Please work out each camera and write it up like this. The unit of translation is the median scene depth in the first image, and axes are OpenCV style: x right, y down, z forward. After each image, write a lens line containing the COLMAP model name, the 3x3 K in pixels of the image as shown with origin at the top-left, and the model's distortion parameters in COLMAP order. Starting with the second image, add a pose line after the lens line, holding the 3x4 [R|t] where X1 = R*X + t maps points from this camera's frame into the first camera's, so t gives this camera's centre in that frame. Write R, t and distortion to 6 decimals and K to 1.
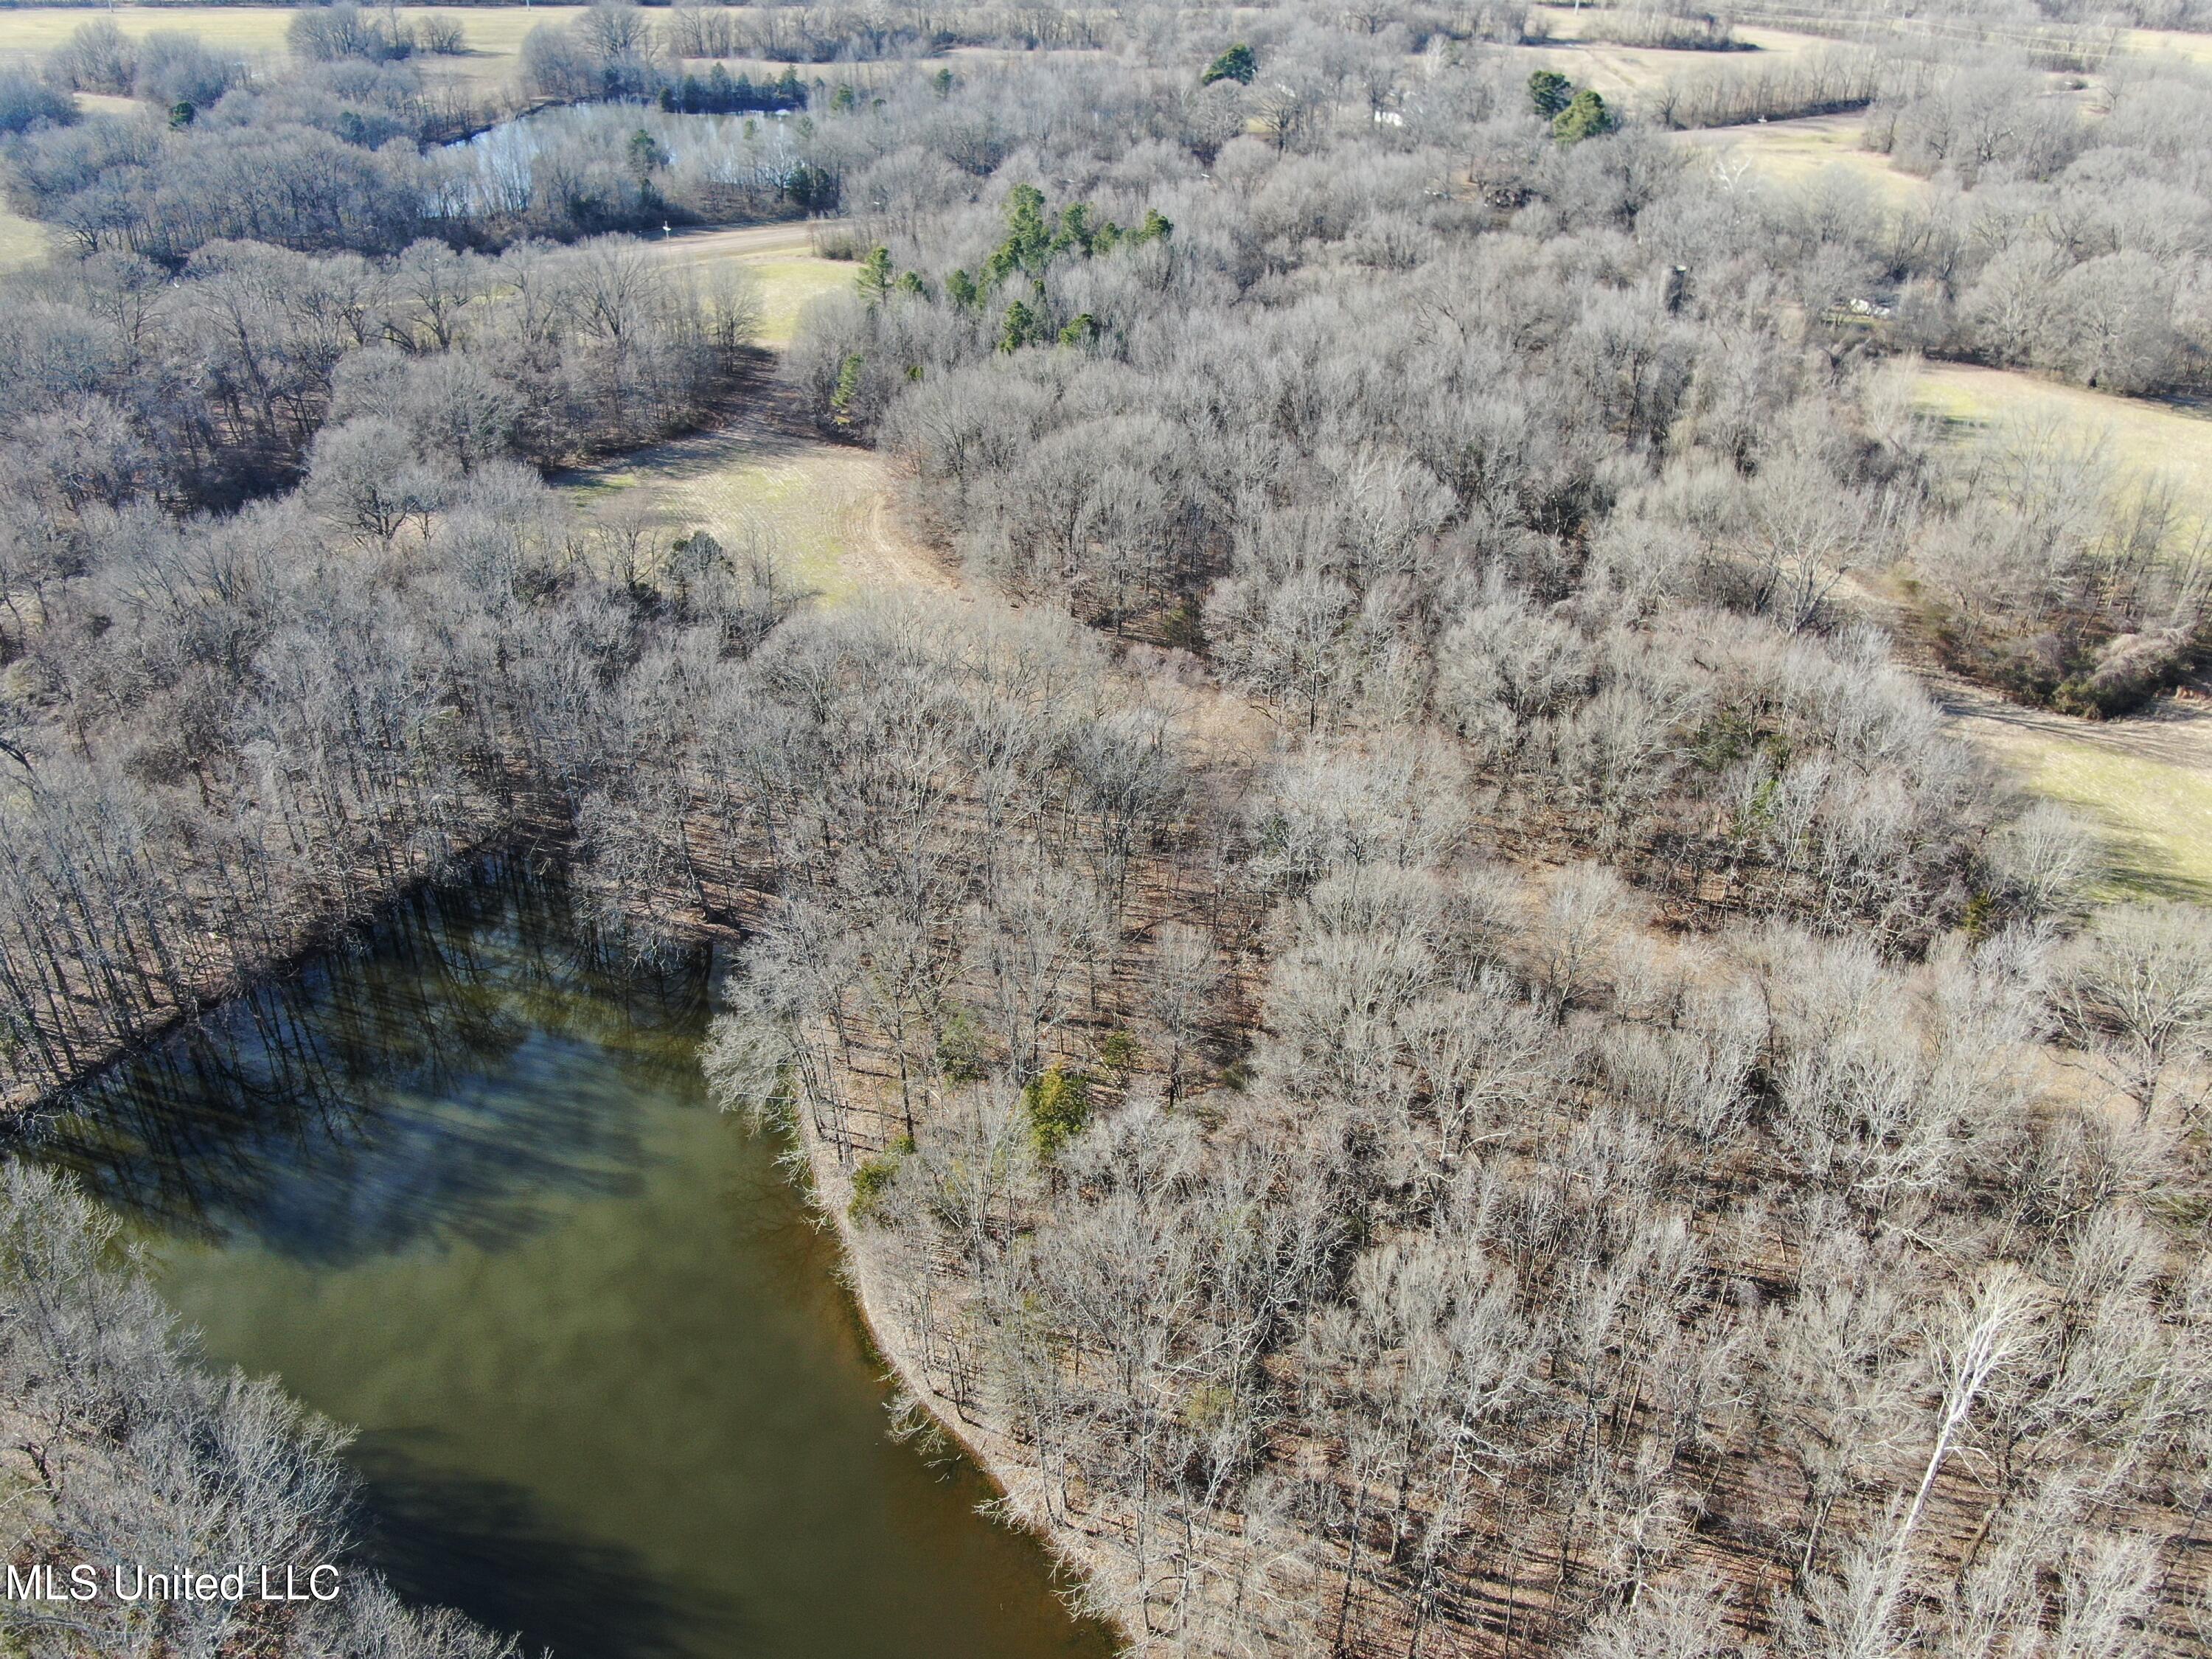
lens RADIAL K [[1734.7, 0, 1109.6], [0, 1734.7, 828.4], [0, 0, 1]] dist [-0.018470, 0.000740]
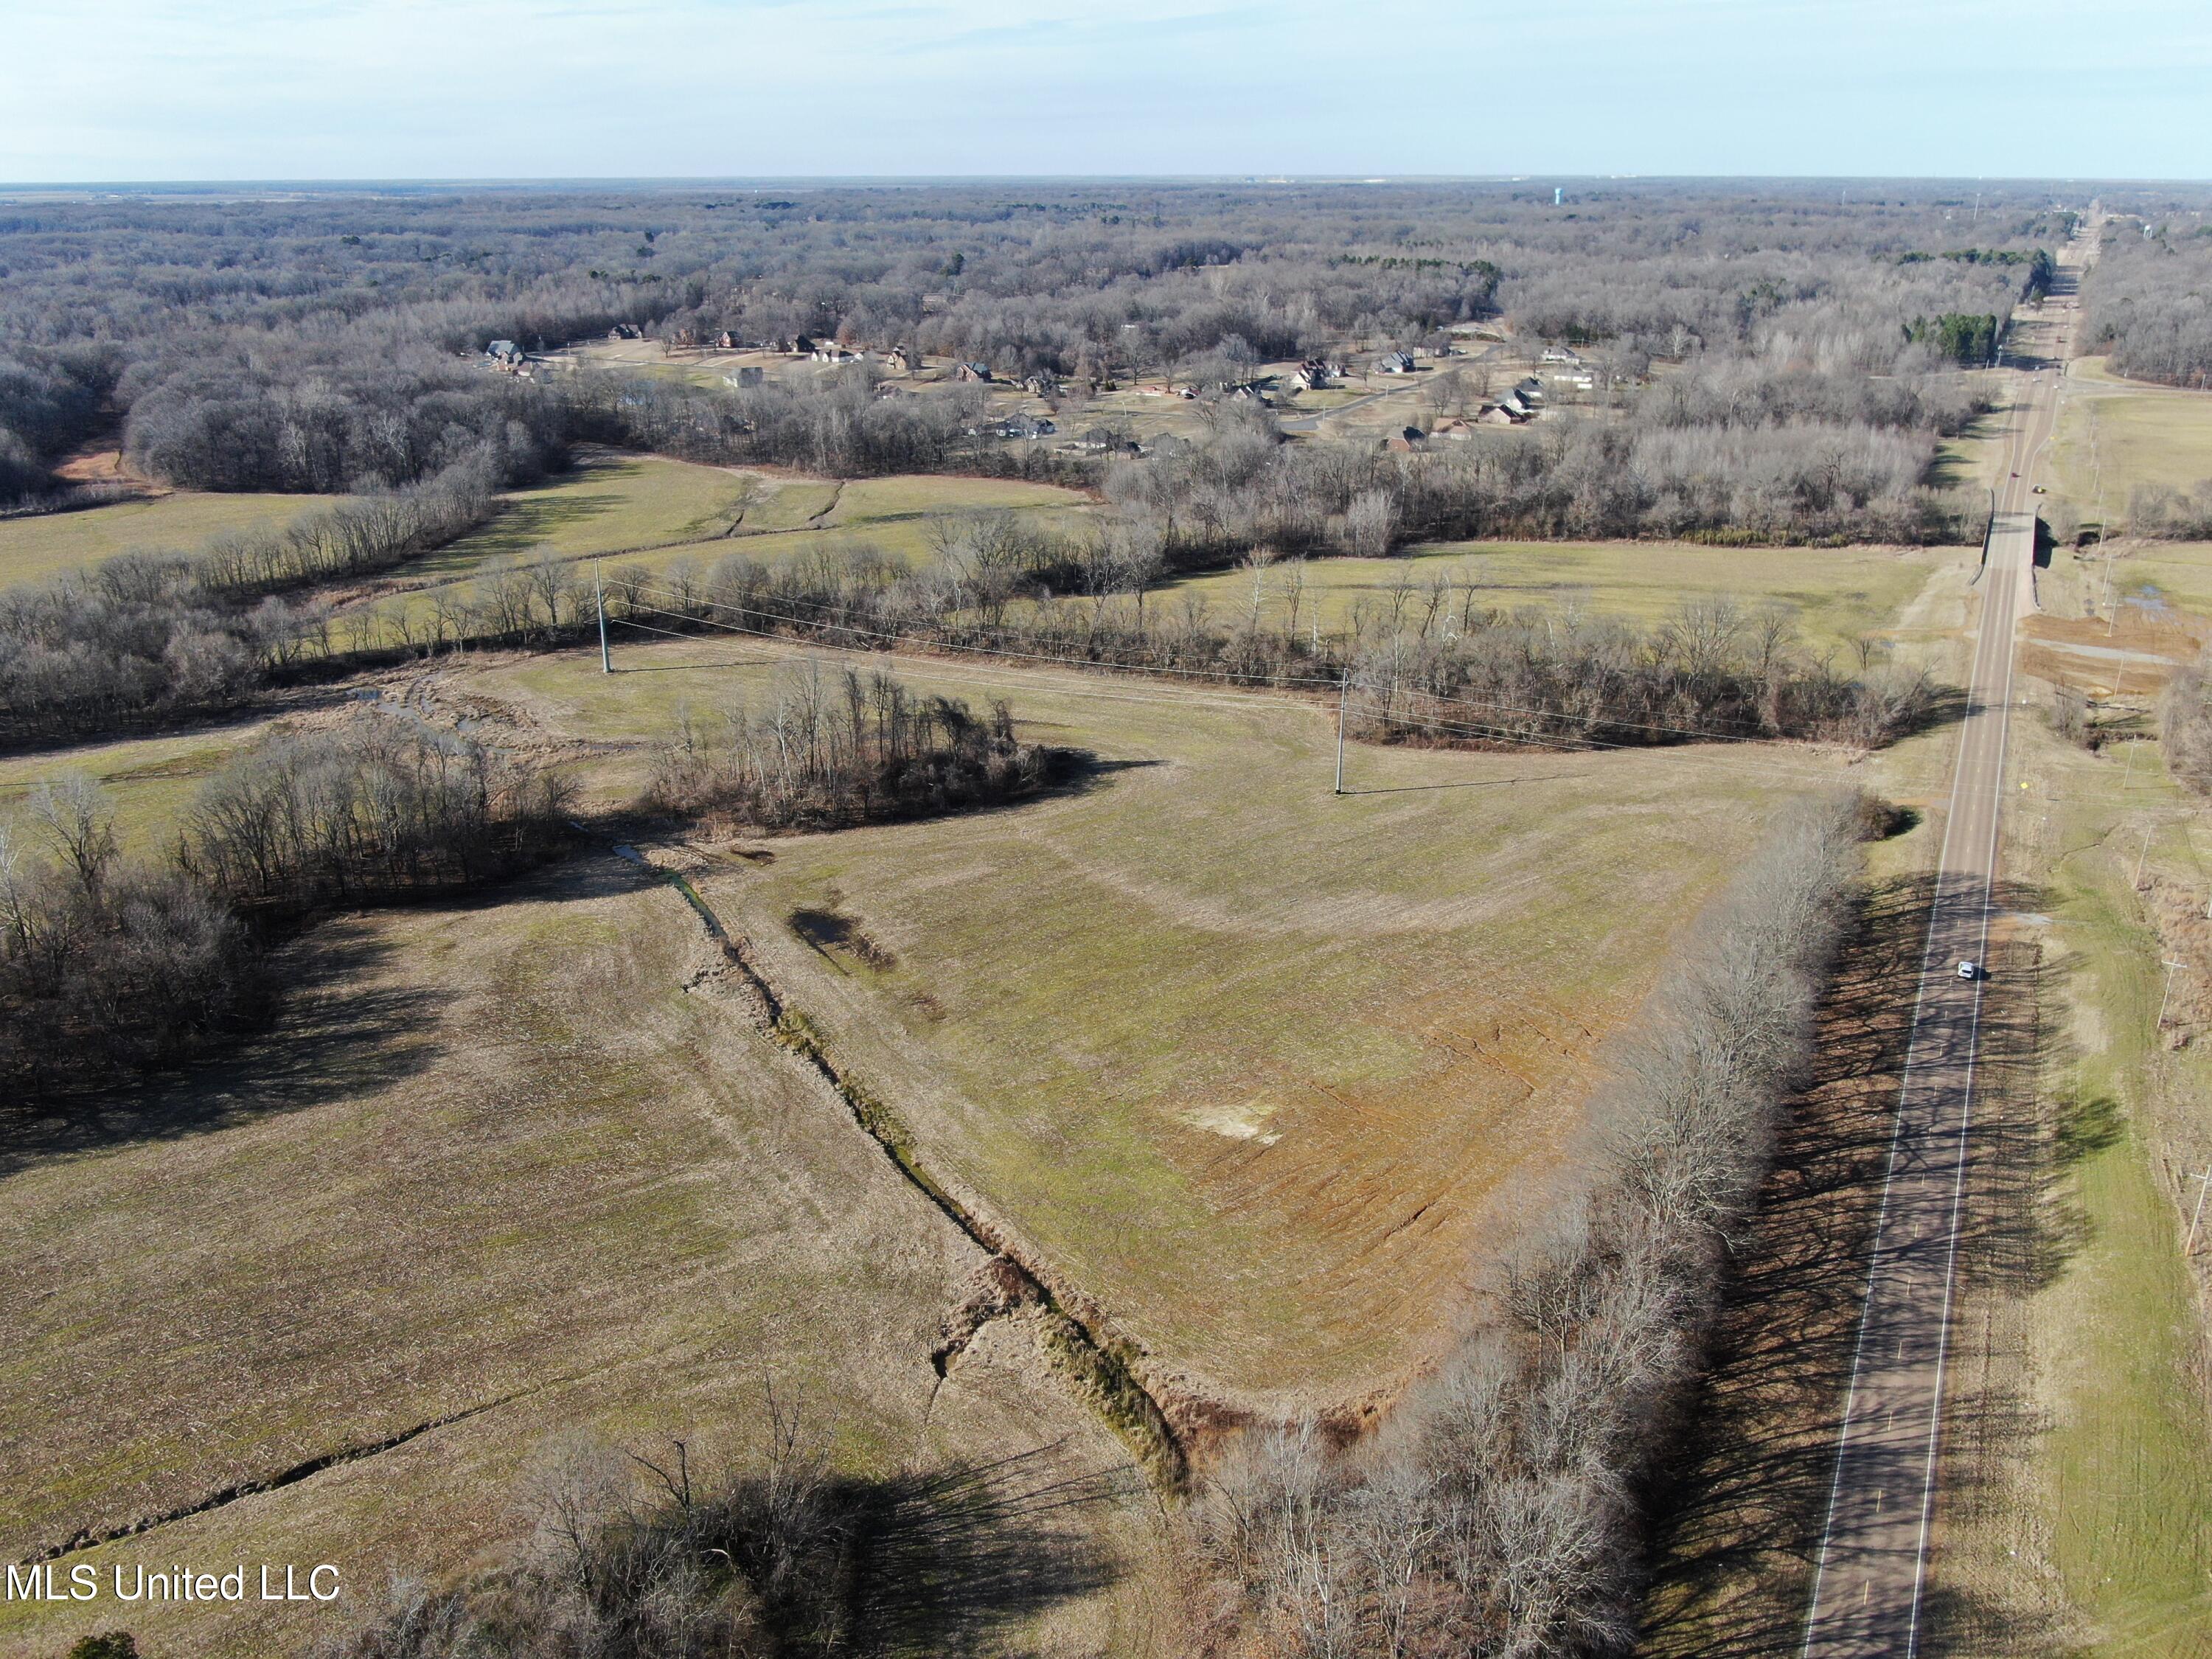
lens RADIAL K [[1722.4, 0, 1114.3], [0, 1722.4, 829.0], [0, 0, 1]] dist [-0.018280, -0.000717]
pose [[0.853589, -0.202601, 0.479937, 0.509362], [0.289470, 0.950419, -0.113623, -1.093086], [-0.433121, 0.235915, 0.869914, 1.800873]]
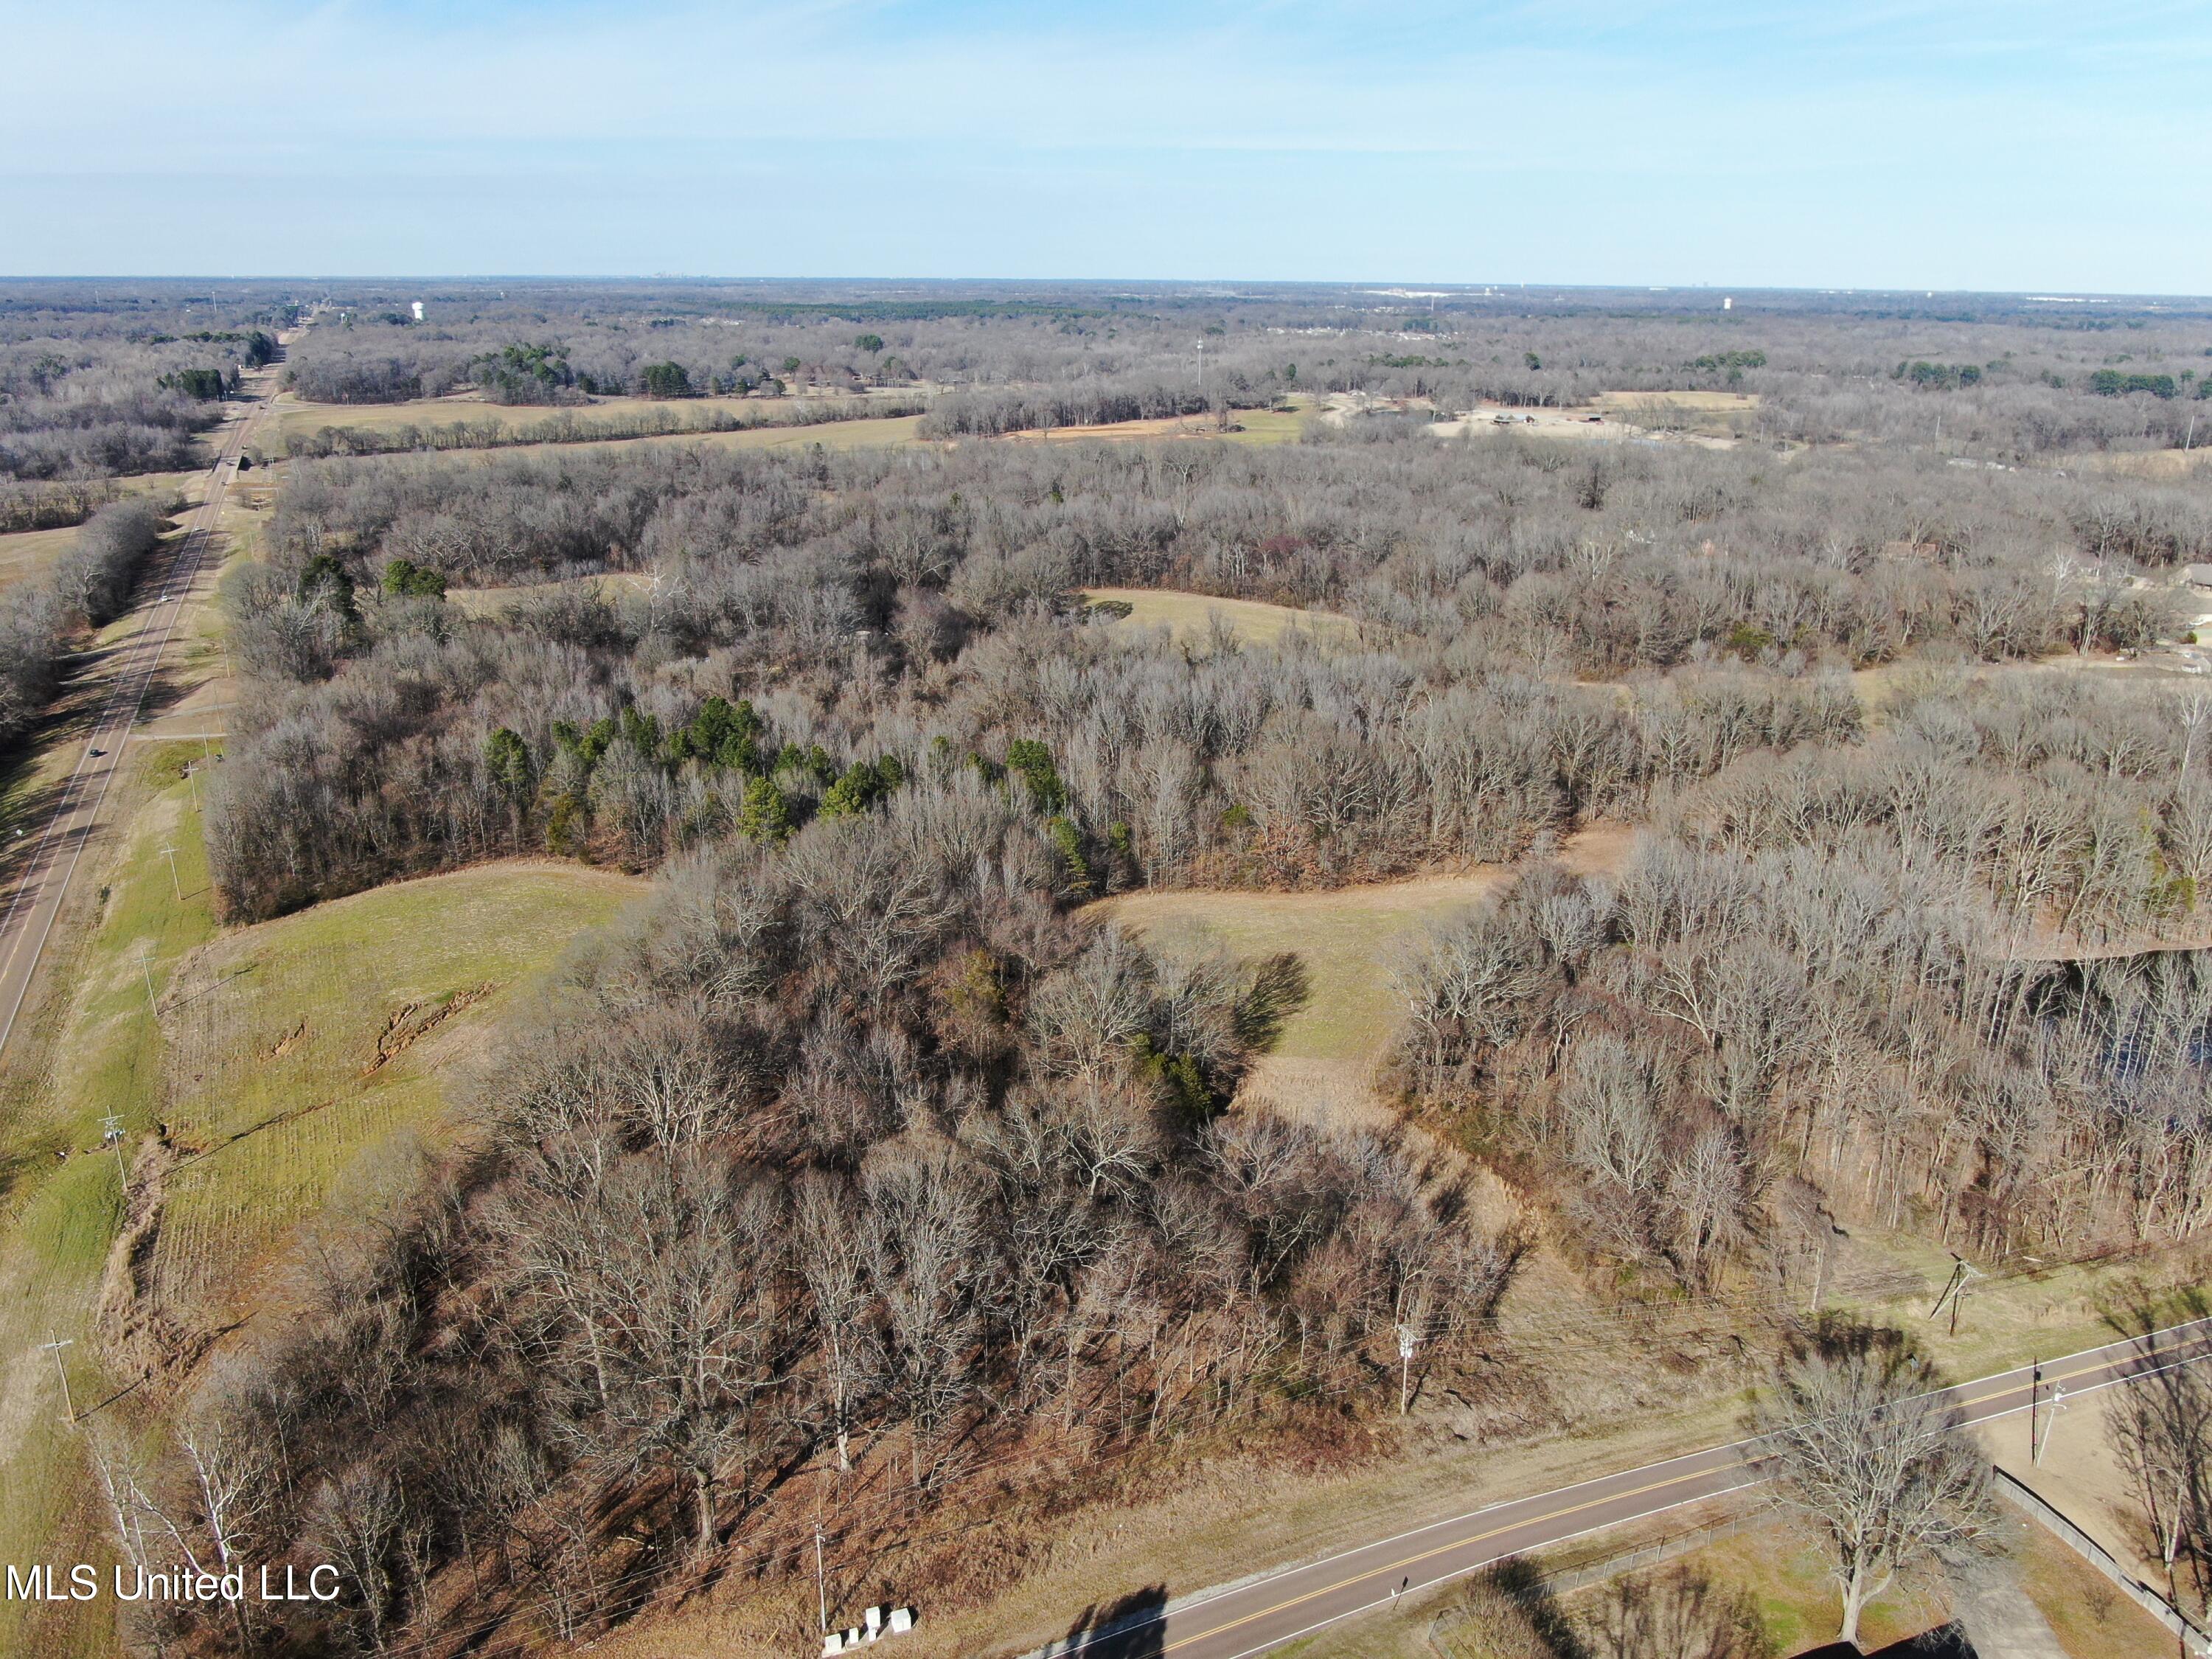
lens RADIAL K [[1731.4, 0, 1109.0], [0, 1731.4, 833.6], [0, 0, 1]] dist [-0.020754, 0.005427]
pose [[0.132193, -0.319245, 0.938407, -1.119806], [0.521703, 0.827387, 0.207984, -0.465660], [-0.842823, 0.462076, 0.275926, 0.712052]]
